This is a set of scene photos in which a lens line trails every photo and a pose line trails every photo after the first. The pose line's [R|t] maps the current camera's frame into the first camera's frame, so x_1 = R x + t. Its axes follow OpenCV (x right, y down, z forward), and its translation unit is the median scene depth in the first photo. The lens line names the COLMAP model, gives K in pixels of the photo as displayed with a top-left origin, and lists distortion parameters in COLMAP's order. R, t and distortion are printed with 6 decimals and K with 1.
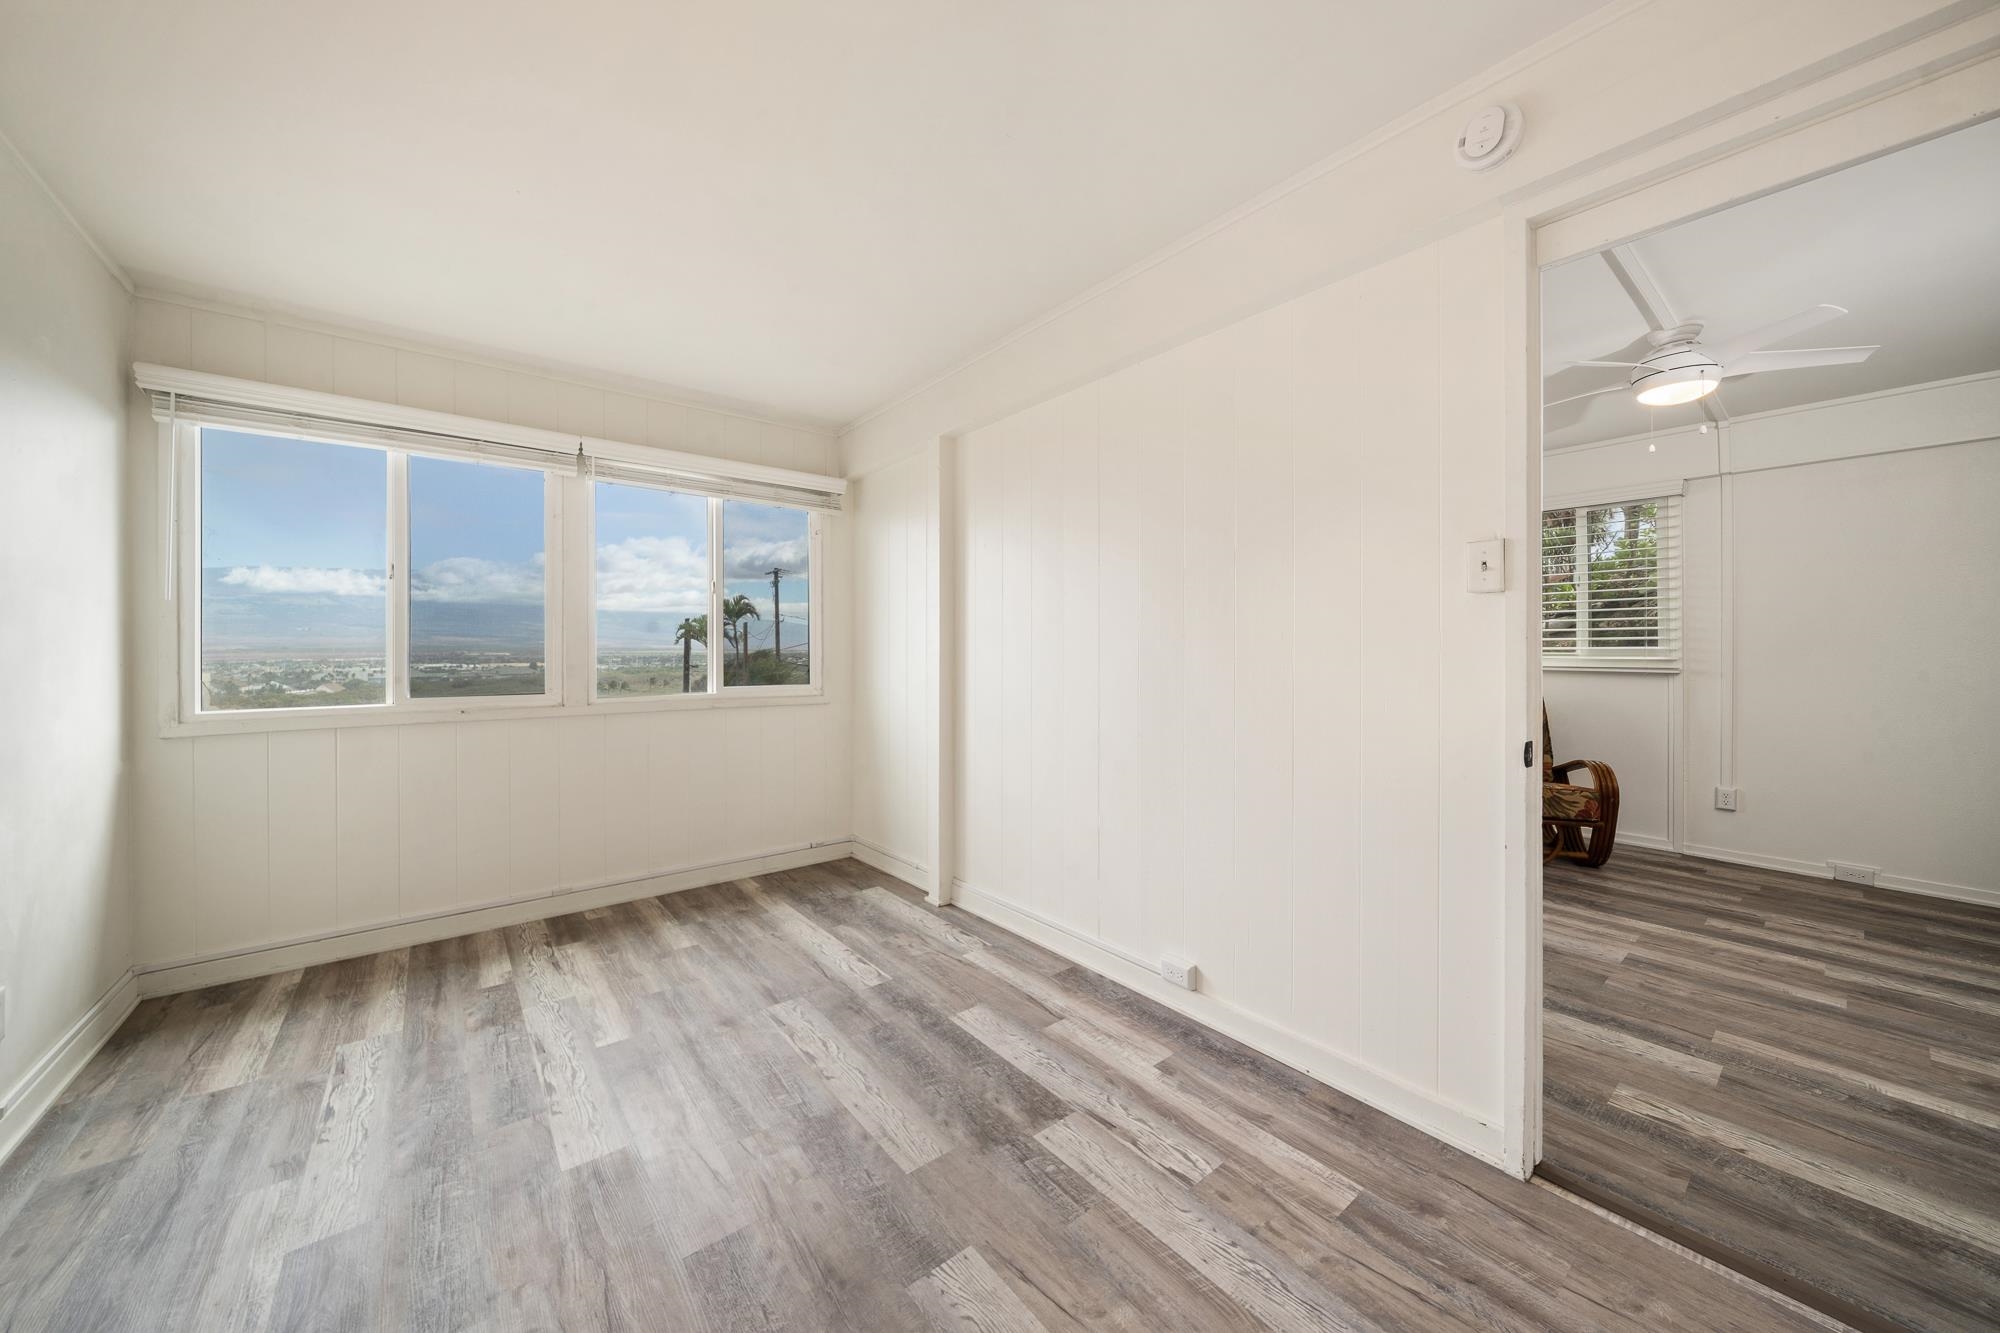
lens RADIAL K [[704.4, 0, 991.9], [0, 704.4, 645.6], [0, 0, 1]] dist [-0.001142, -0.000197]
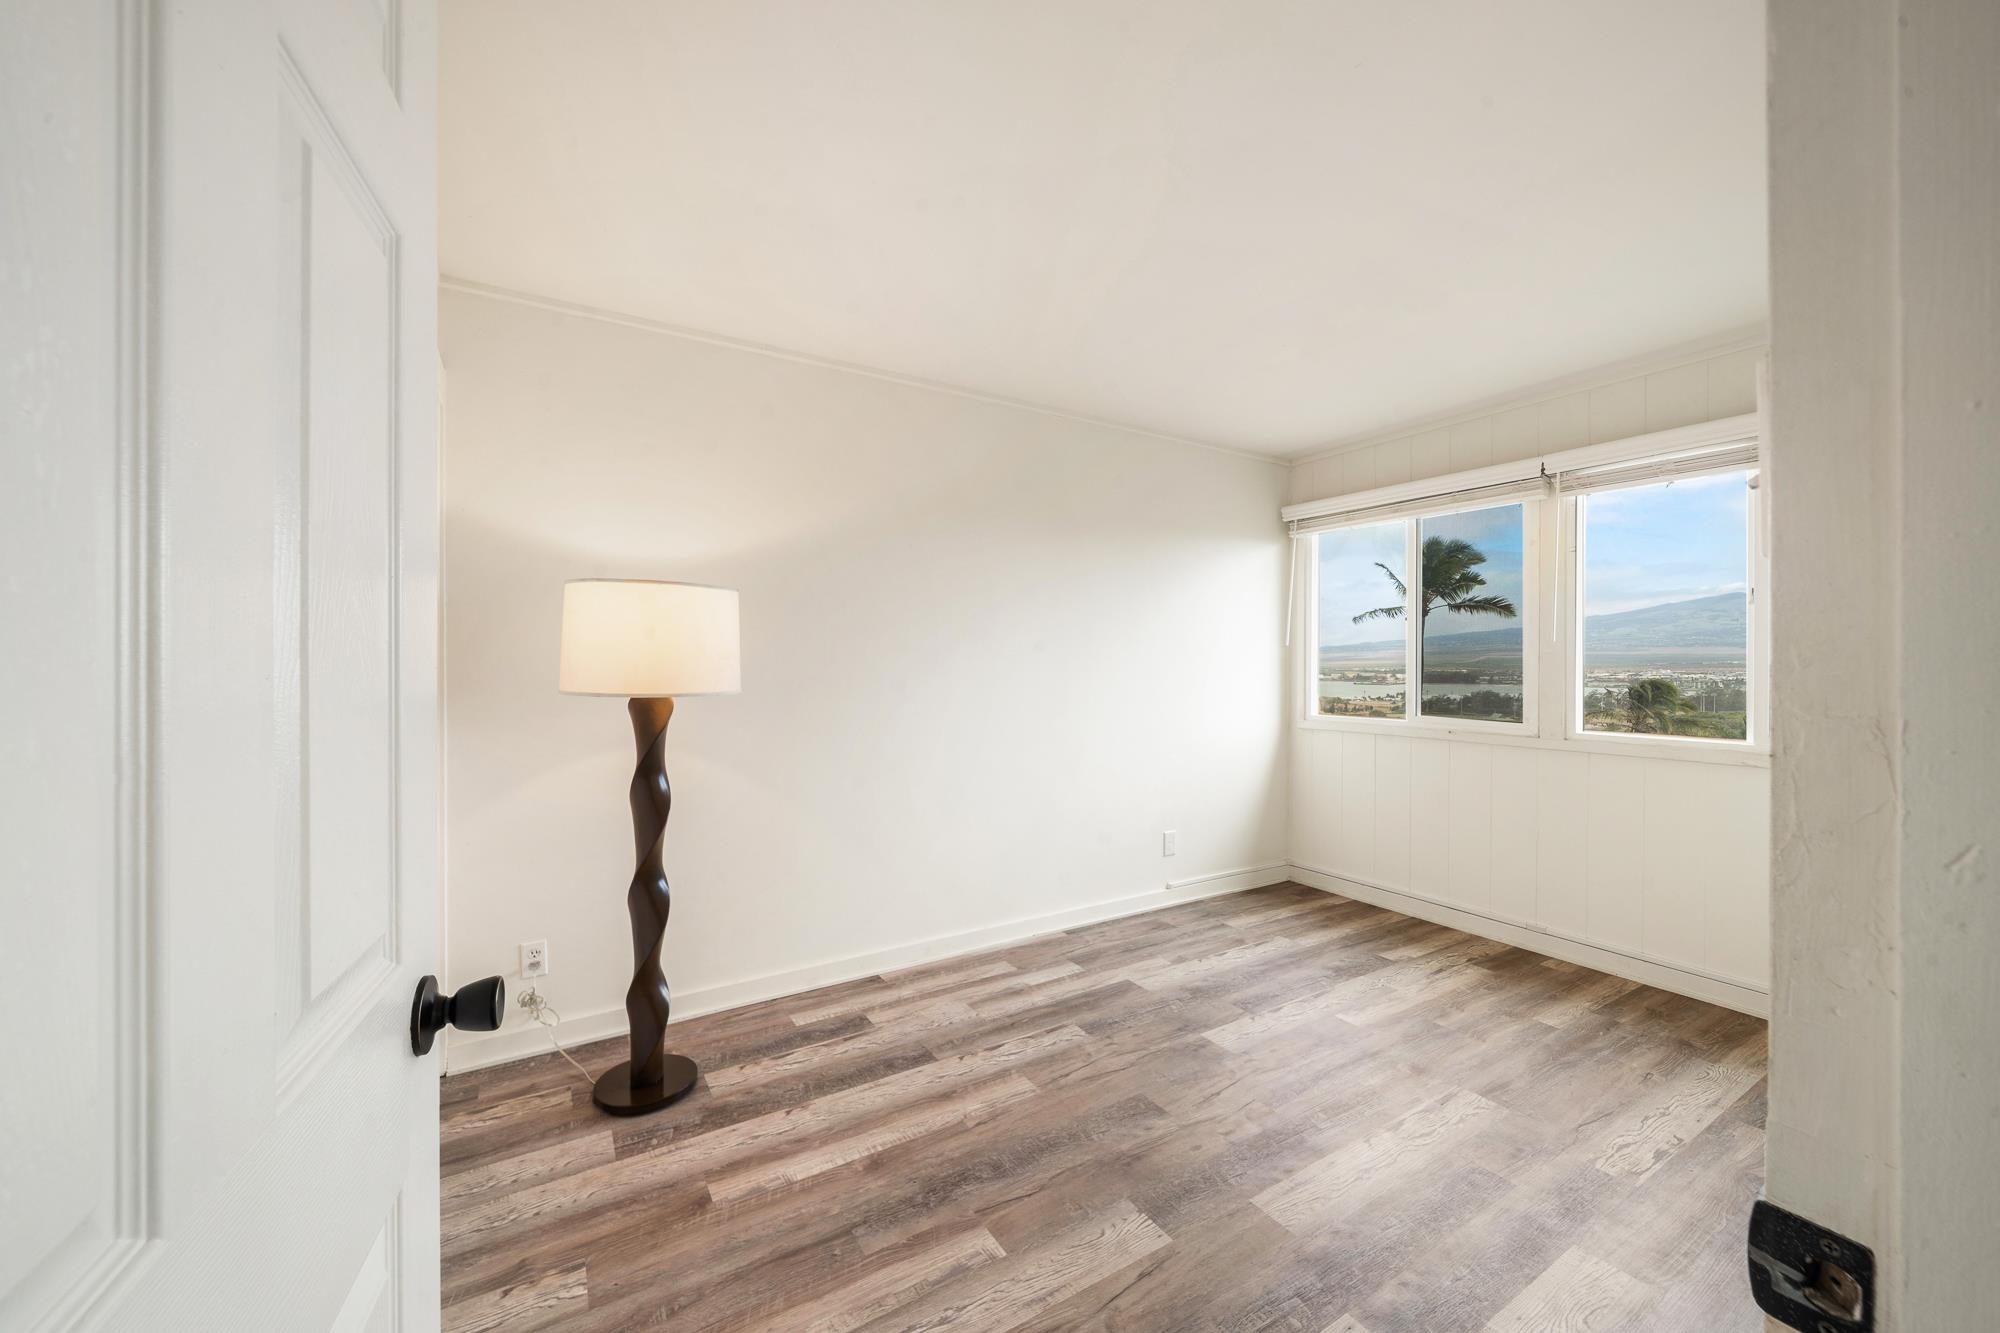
lens RADIAL K [[752.1, 0, 986.7], [0, 752.1, 665.1], [0, 0, 1]] dist [-0.001215, -0.000193]
pose [[-0.133845, 0.007218, -0.990976, 0.659038], [0.004527, 0.999967, 0.006672, -0.031670], [0.990992, -0.003593, -0.133873, 0.492336]]
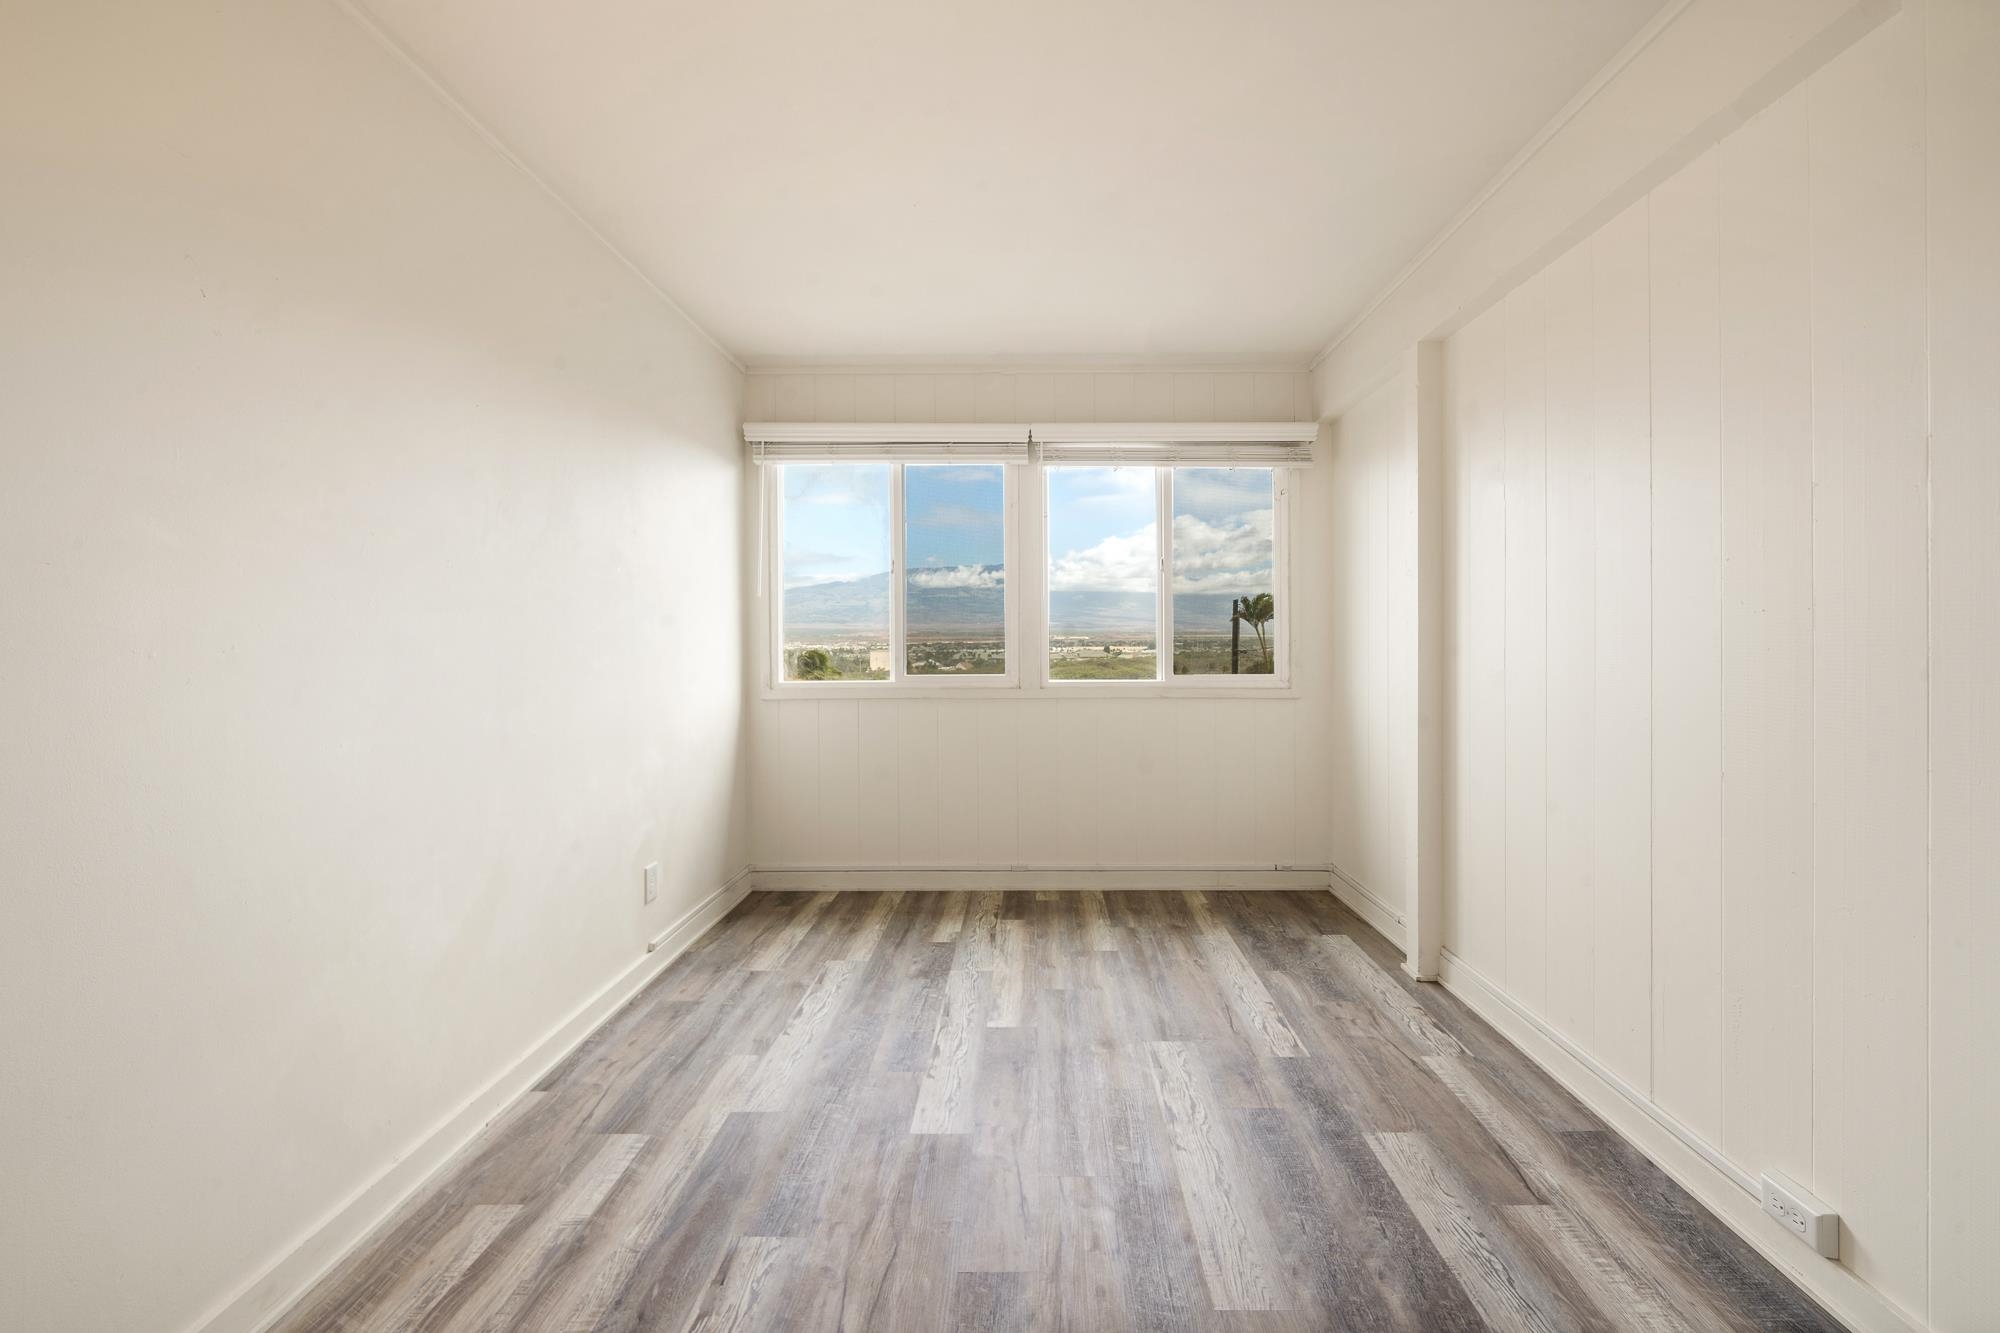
lens RADIAL K [[799.2, 0, 1030.1], [0, 799.2, 638.0], [0, 0, 1]] dist [0.000418, -0.000101]
pose [[0.779789, 0.002122, -0.626039, 0.173072], [0.005010, 0.999941, 0.009629, 0.000846], [0.626023, -0.010645, 0.779732, 0.124421]]
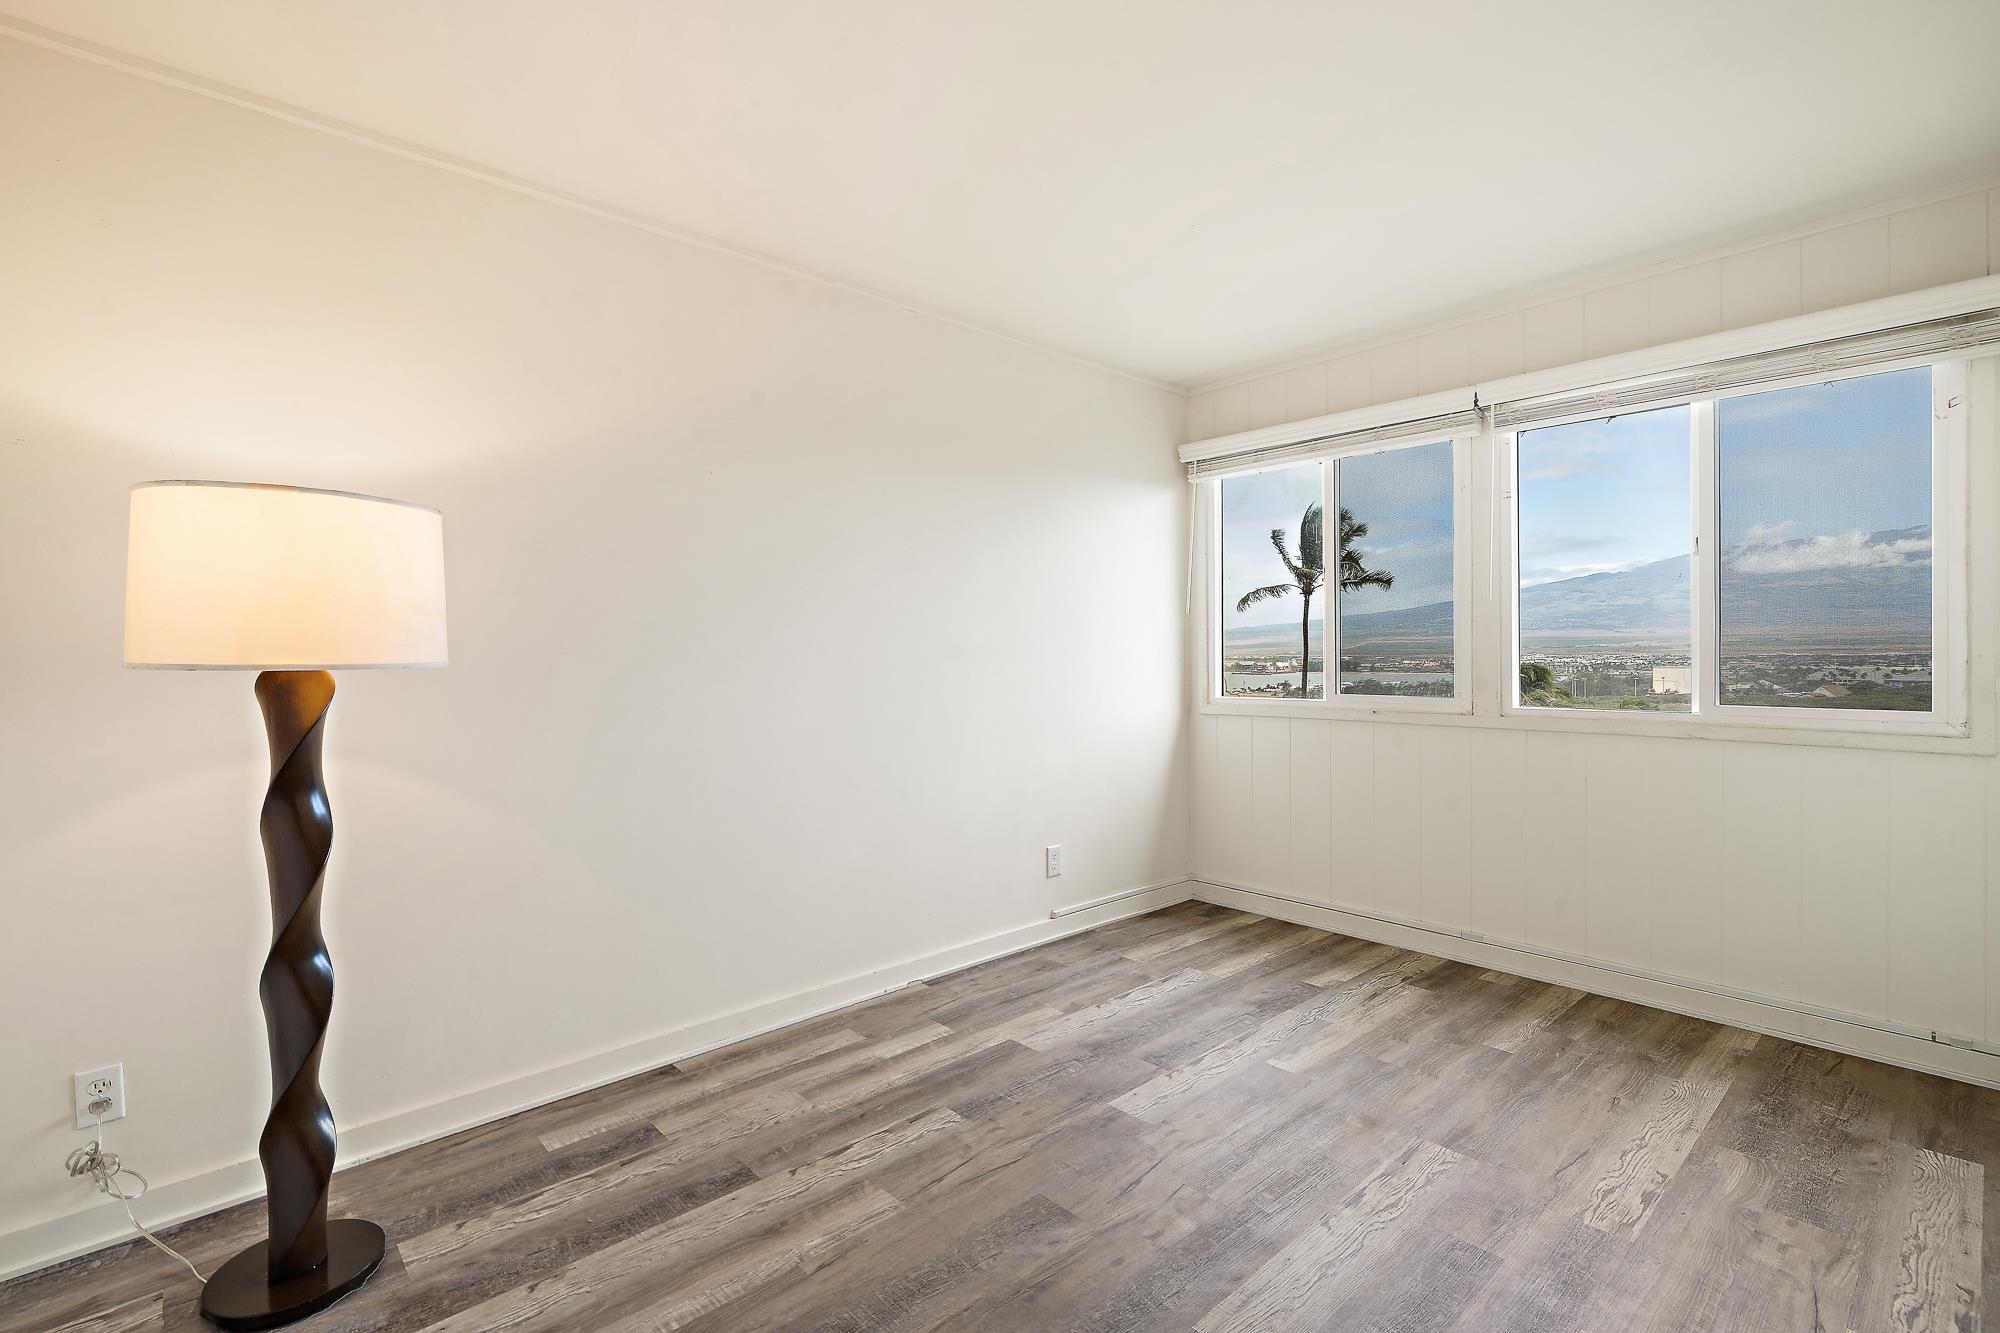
lens RADIAL K [[909.5, 0, 981.2], [0, 909.5, 661.2], [0, 0, 1]] dist [0.001462, 0.000574]
pose [[0.051734, 0.012082, -0.998588, 0.553155], [0.015268, 0.999800, 0.012888, -0.000752], [0.998544, -0.015914, 0.051540, 0.466693]]
